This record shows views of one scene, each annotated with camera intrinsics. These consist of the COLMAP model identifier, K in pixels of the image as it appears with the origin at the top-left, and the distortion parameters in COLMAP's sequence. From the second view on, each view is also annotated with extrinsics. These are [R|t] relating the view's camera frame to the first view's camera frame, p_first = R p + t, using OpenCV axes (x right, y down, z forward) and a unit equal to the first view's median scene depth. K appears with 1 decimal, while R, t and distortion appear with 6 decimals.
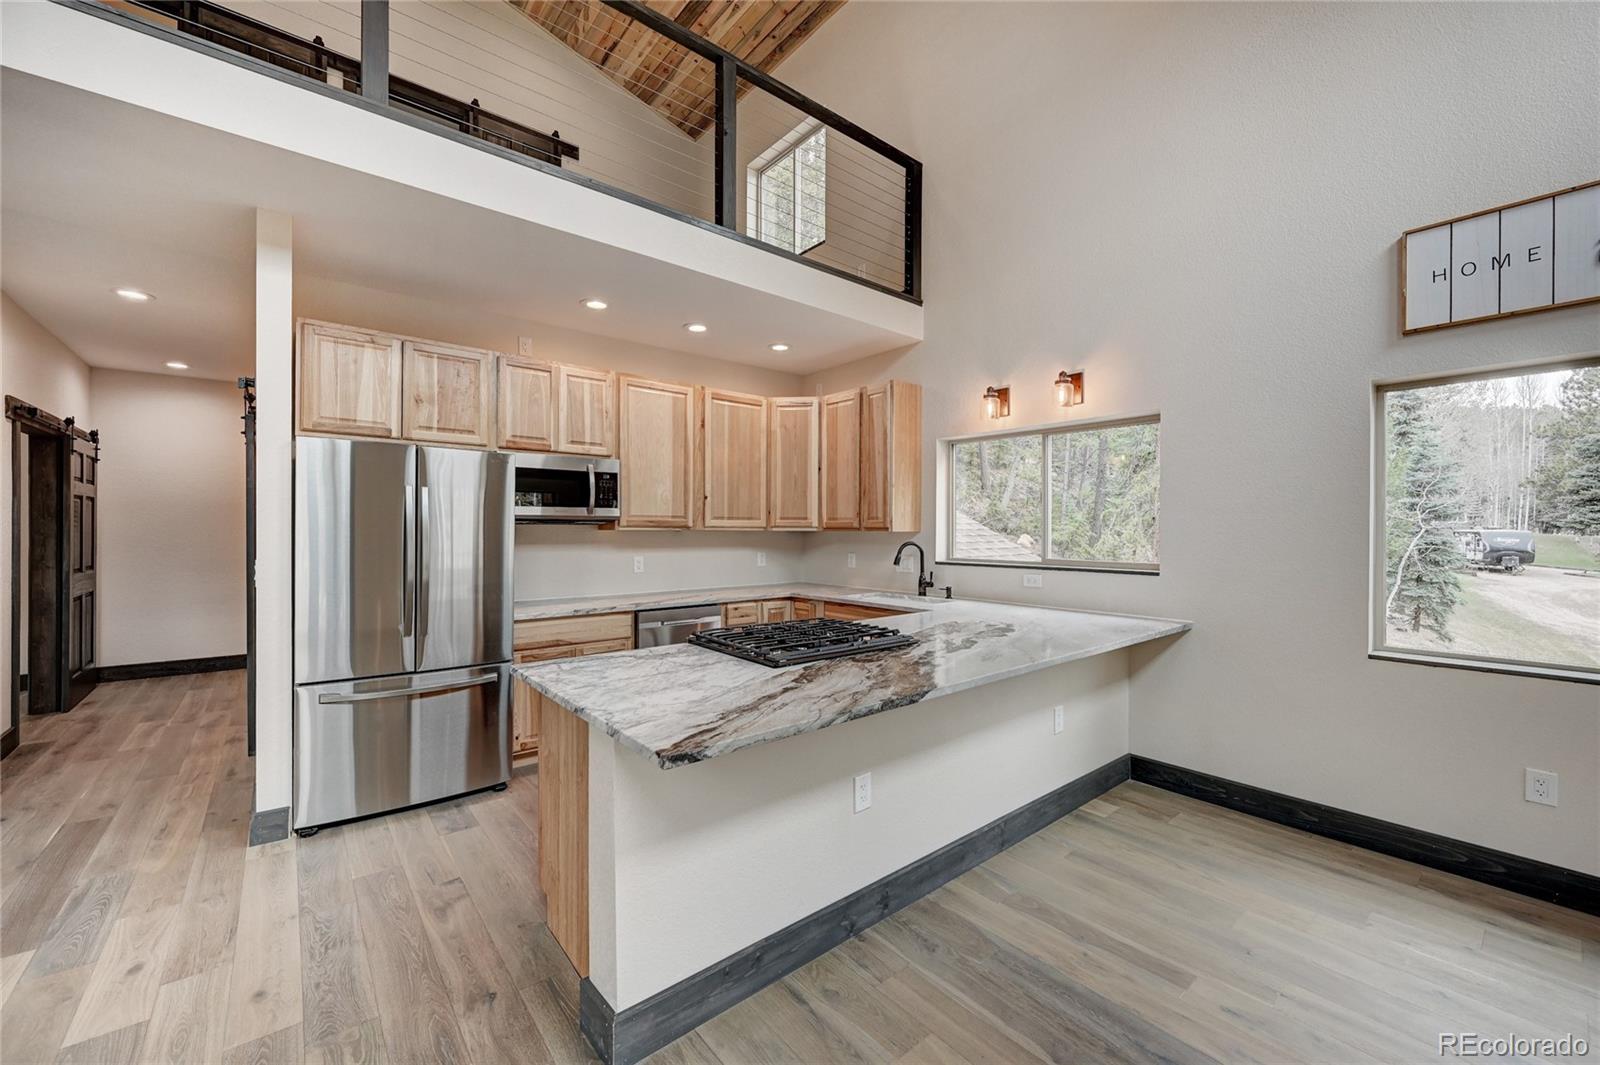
lens RADIAL K [[628.4, 0, 800.0], [0, 628.4, 532.5], [0, 0, 1]] dist [-0.000462, -0.000005]
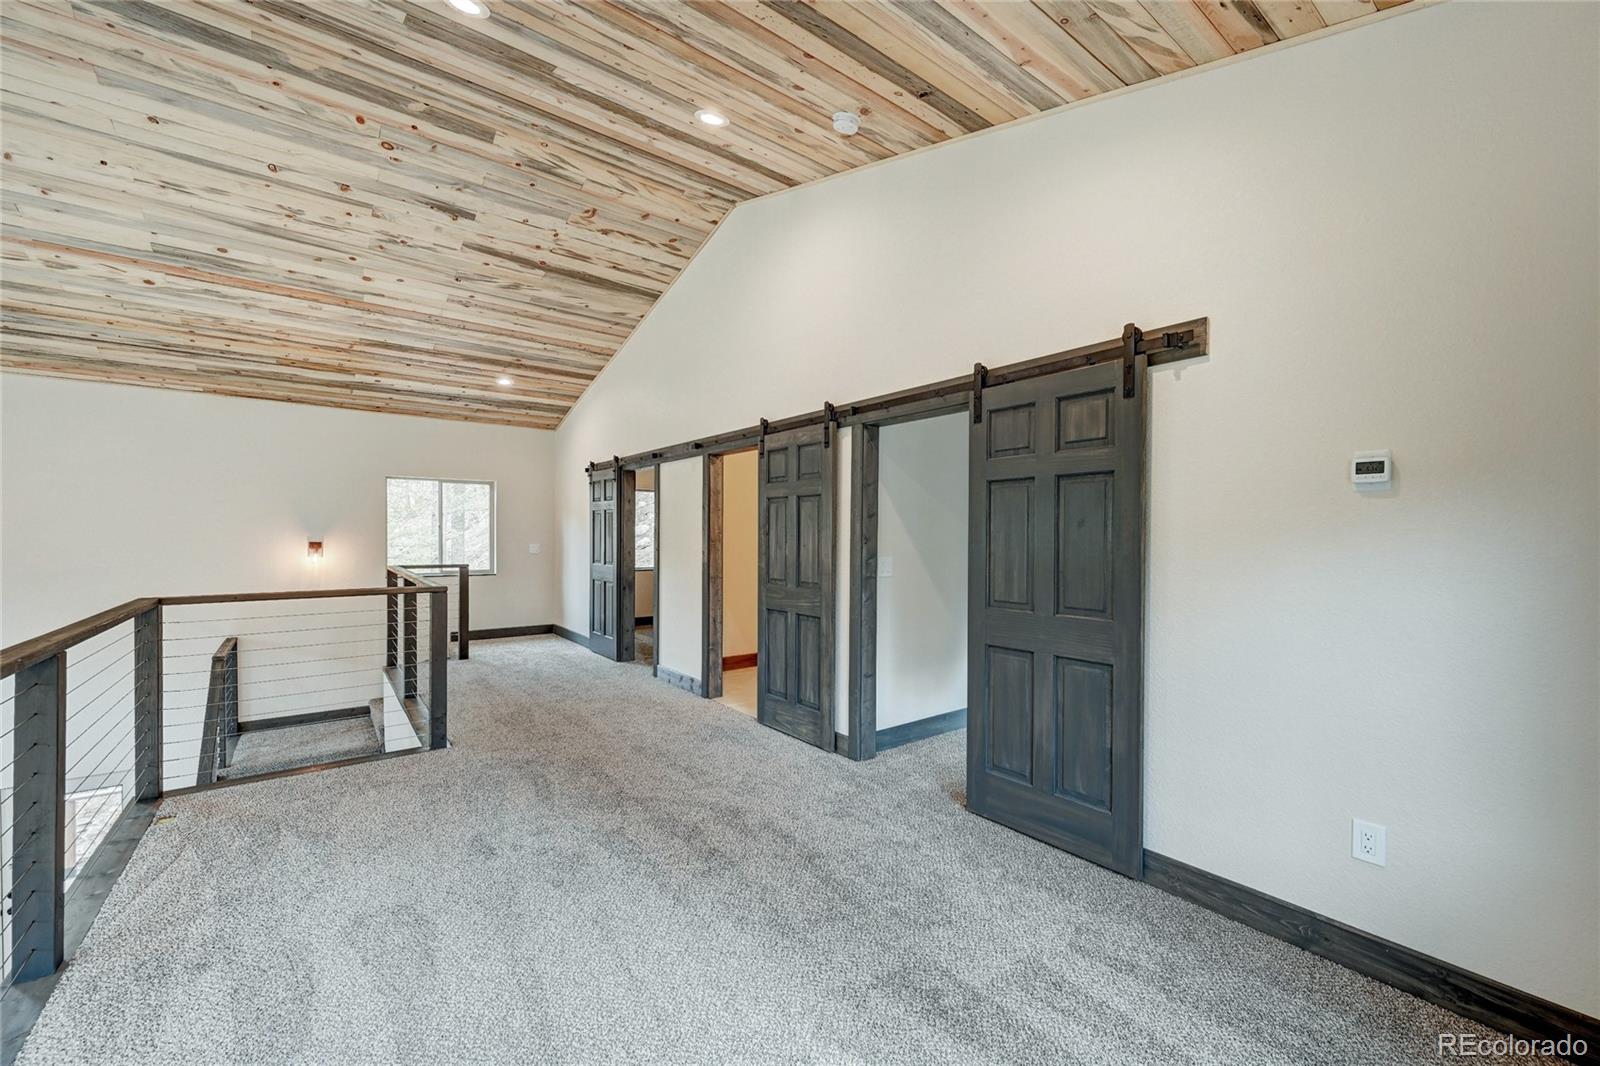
lens RADIAL K [[641.9, 0, 796.8], [0, 641.9, 543.6], [0, 0, 1]] dist [-0.000435, -0.000140]
pose [[-0.034900, 0.005949, -0.999373, 0.042969], [-0.011289, 0.999916, 0.006347, -0.743660], [0.999327, 0.011503, -0.034830, 1.196555]]
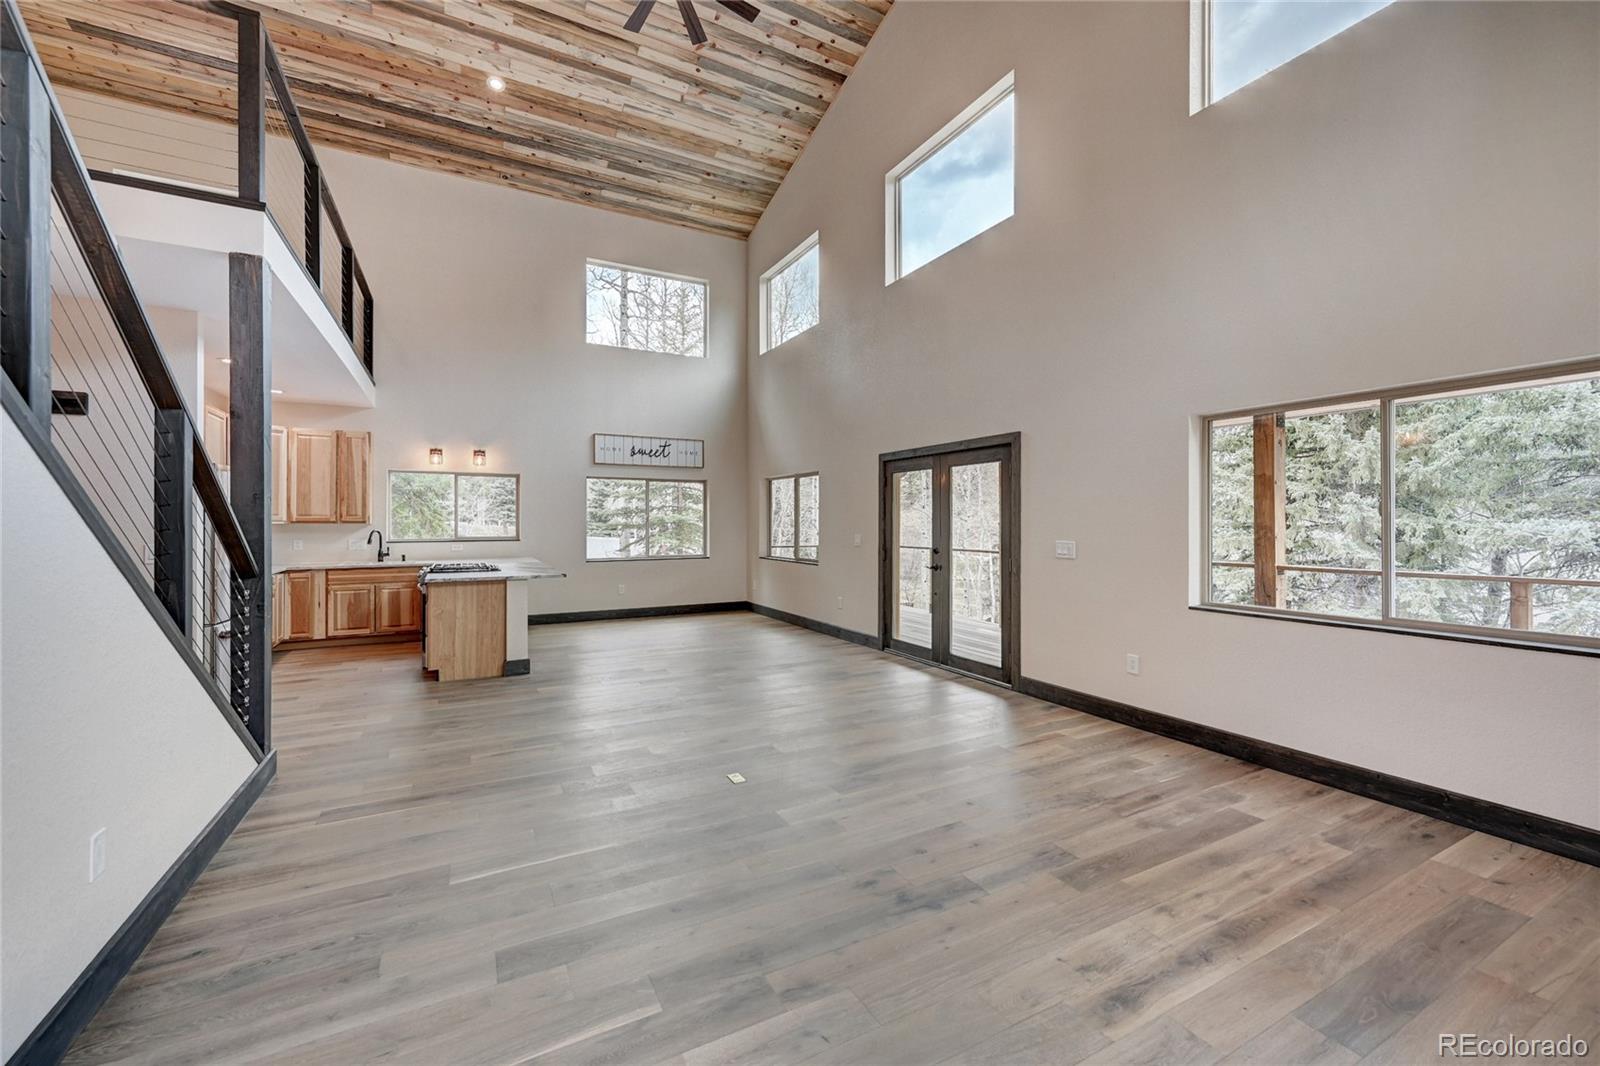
lens RADIAL K [[642.2, 0, 800.9], [0, 642.2, 523.8], [0, 0, 1]] dist [0.000747, -0.000017]
pose [[0.203467, -0.004721, 0.979070, -1.404776], [0.005813, 0.999977, 0.003613, -0.000313], [-0.979065, 0.004957, 0.203490, -0.498911]]
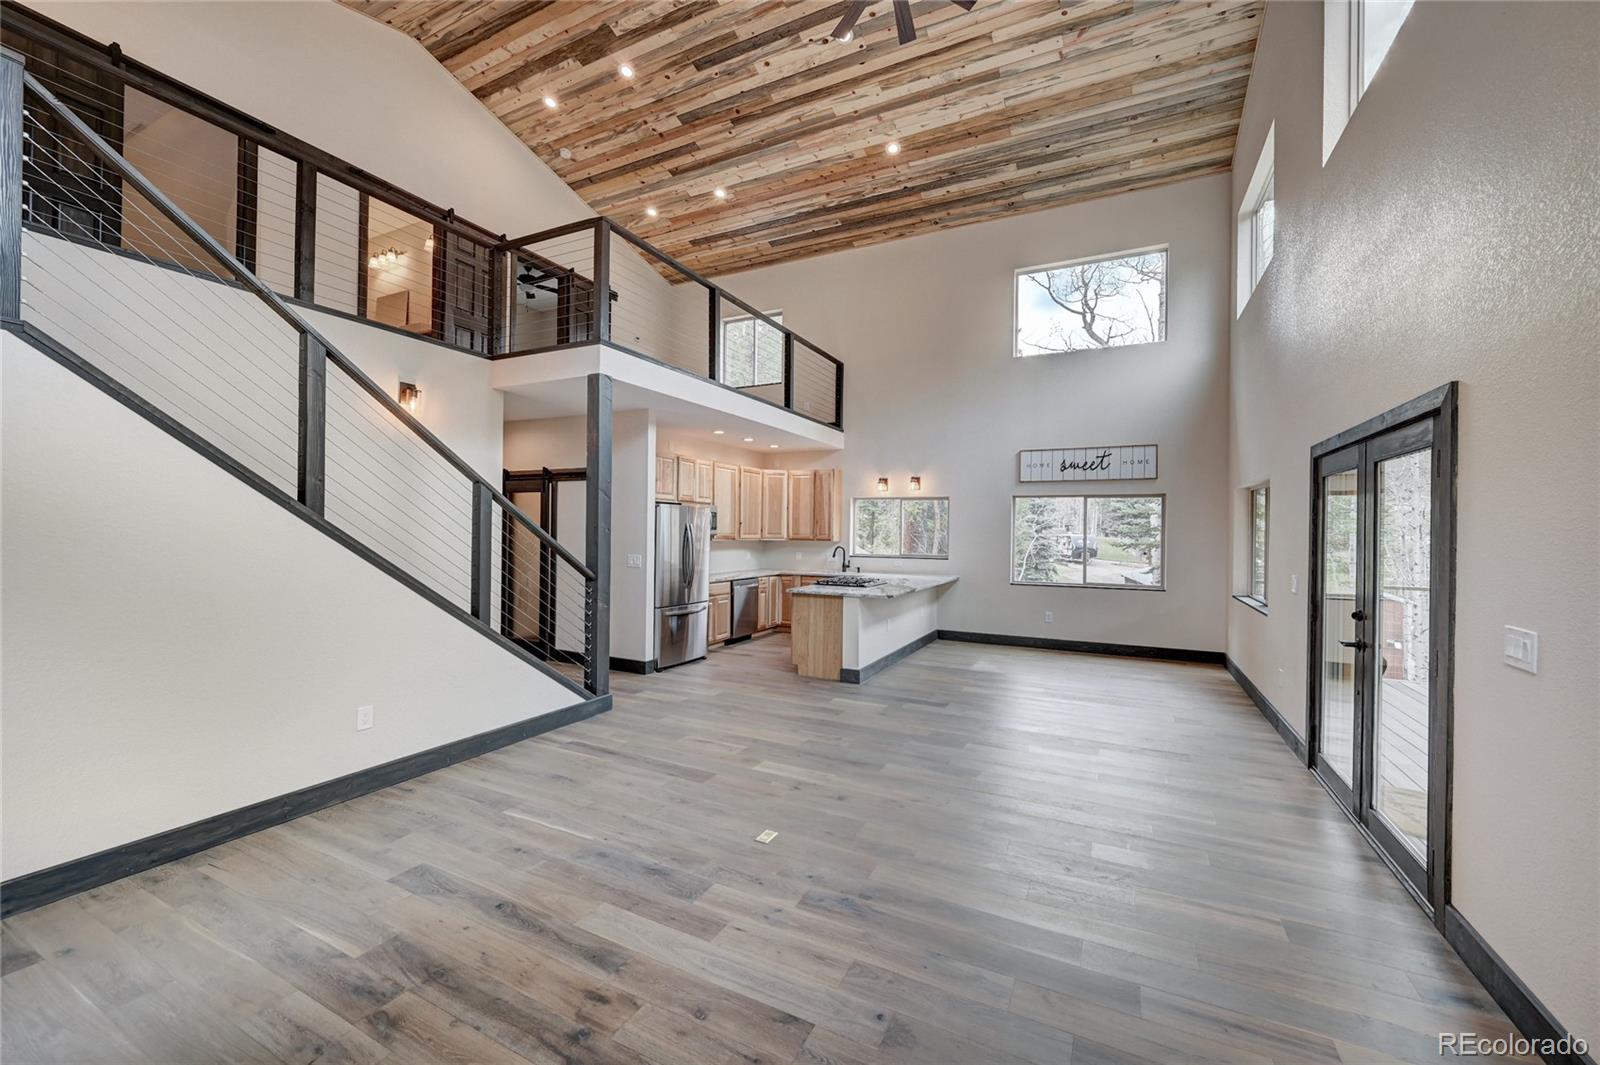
lens RADIAL K [[623.2, 0, 800.0], [0, 623.2, 532.5], [0, 0, 1]] dist [-0.001194, -0.000093]
pose [[0.917363, 0.007414, 0.397983, -0.860414], [-0.007523, 0.999971, -0.001289, -0.030038], [-0.397981, -0.001812, 0.917392, -0.949489]]
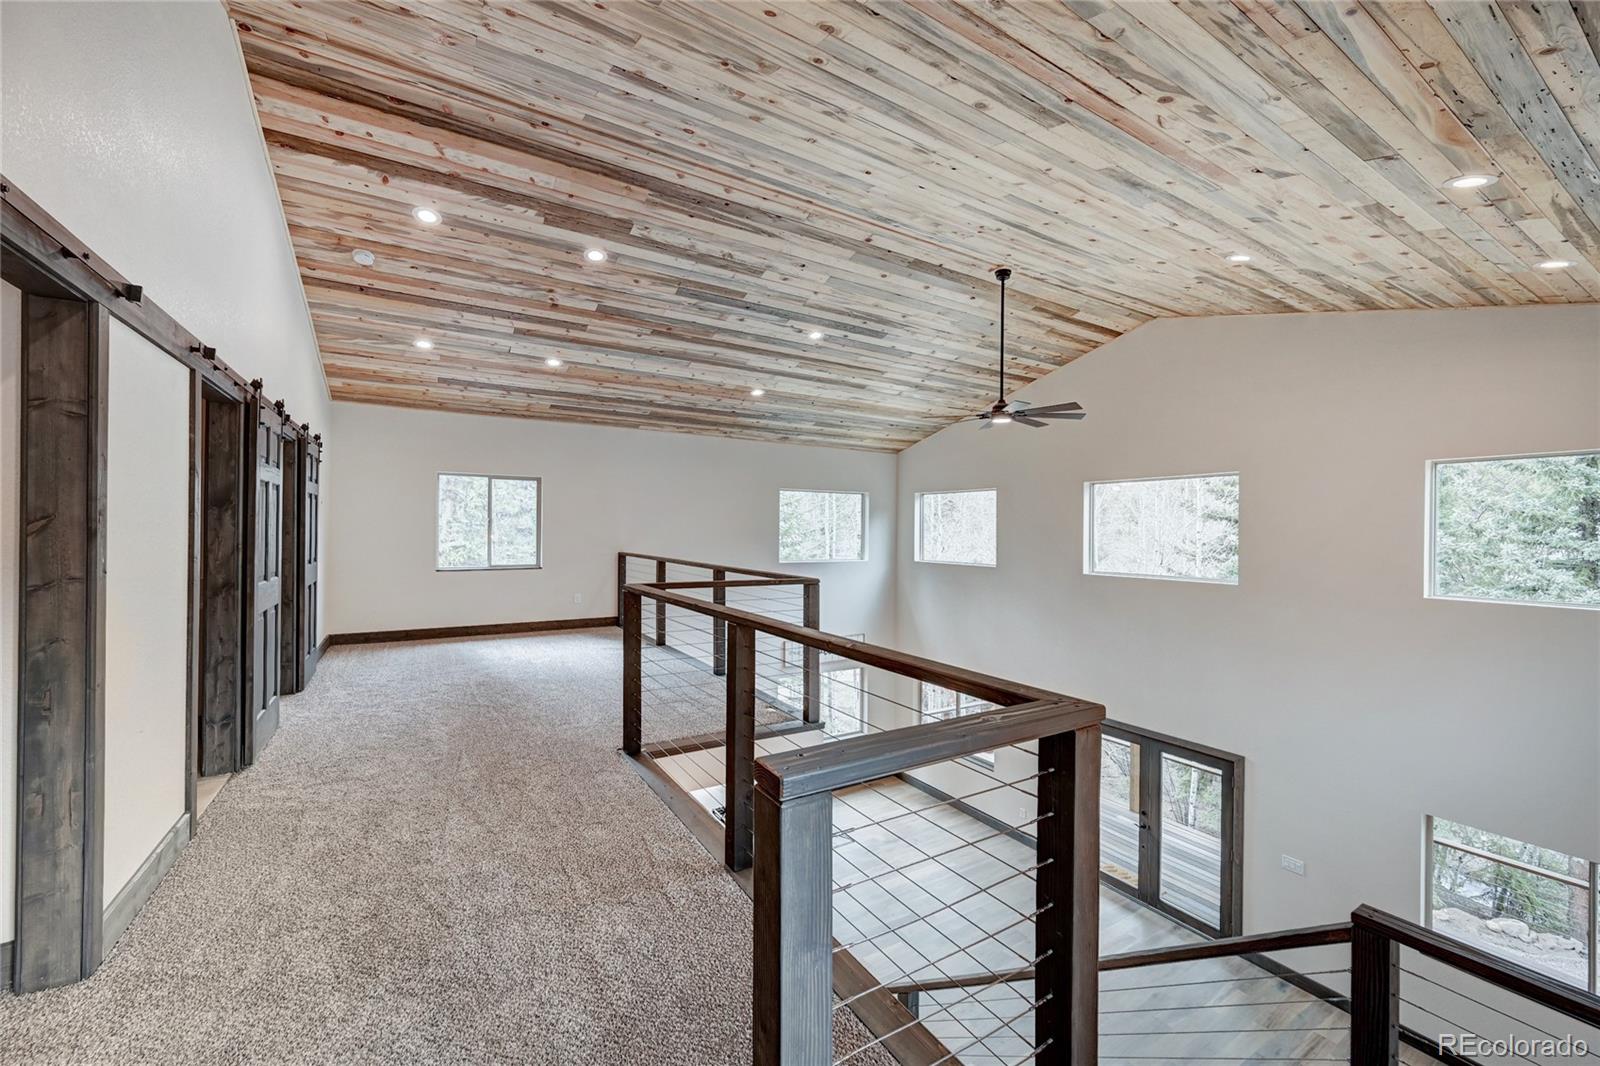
lens RADIAL K [[628.4, 0, 800.0], [0, 628.4, 533.0], [0, 0, 1]] dist [-0.000462, -0.000005]
pose [[0.143810, -0.006494, 0.989584, -1.827884], [-0.004341, 0.999965, 0.007193, -0.753705], [-0.989596, -0.005330, 0.143776, 0.228974]]
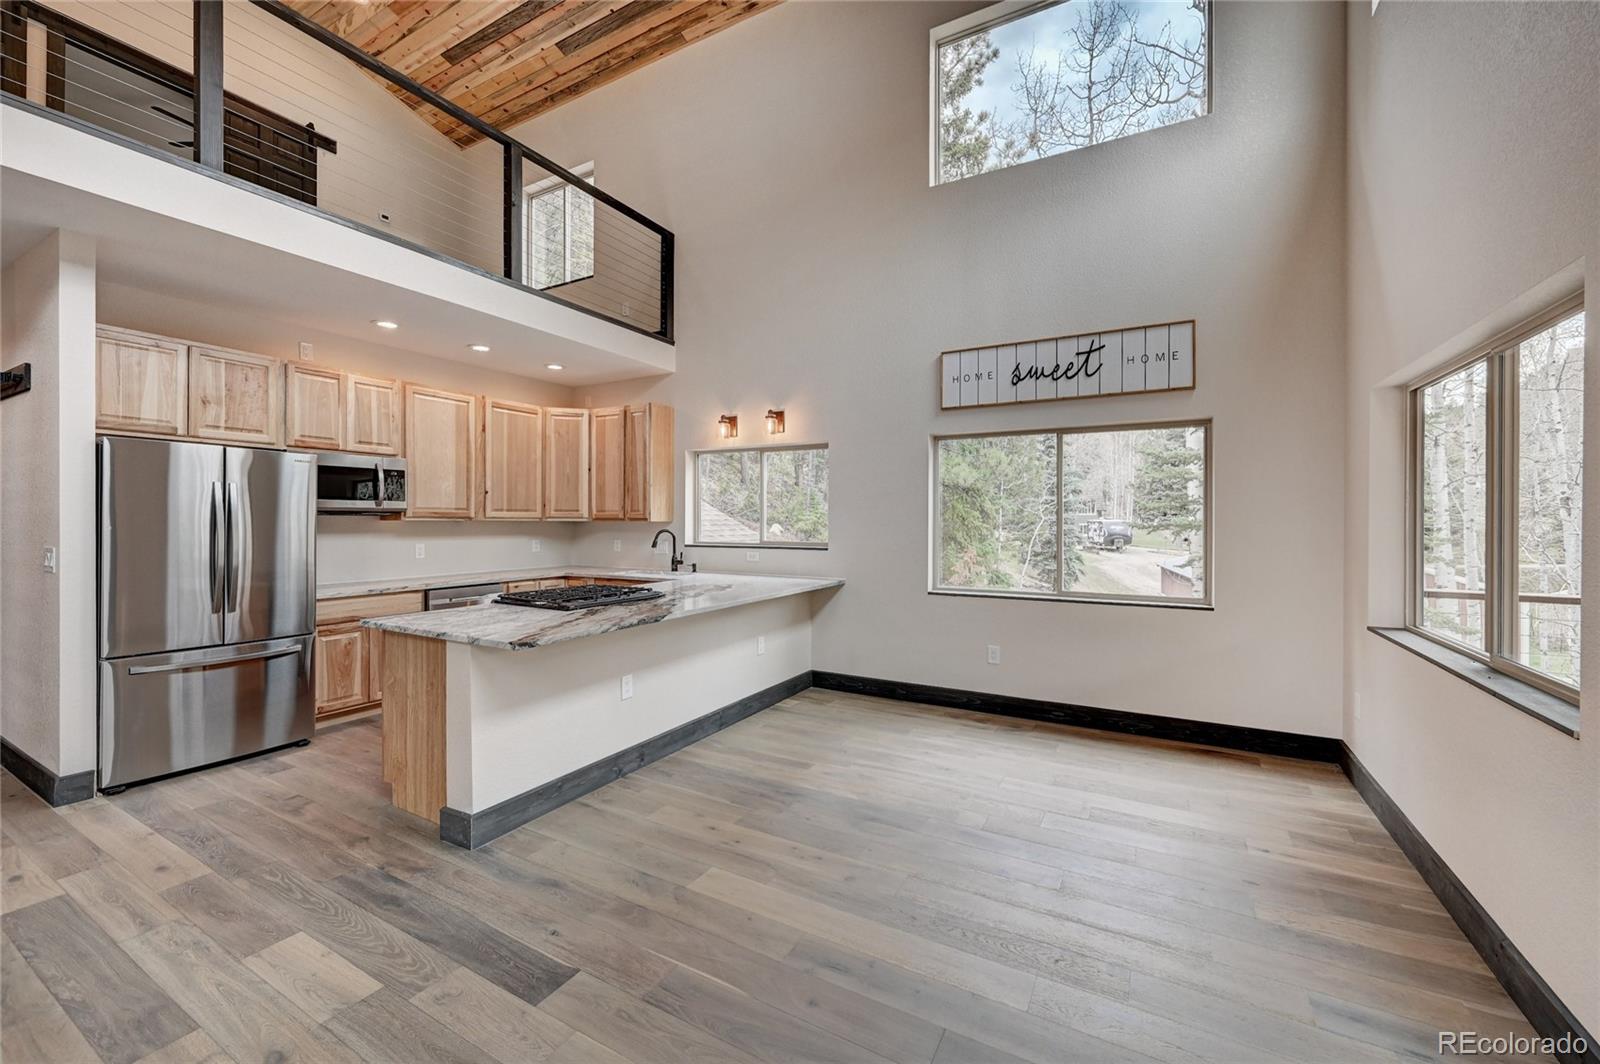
lens RADIAL K [[632.4, 0, 800.5], [0, 632.4, 522.5], [0, 0, 1]] dist [-0.000430, -0.000098]
pose [[0.933445, -0.001816, 0.358715, -0.032832], [0.001918, 0.999998, 0.000072, 0.001312], [-0.358715, 0.000621, 0.933447, -0.338592]]
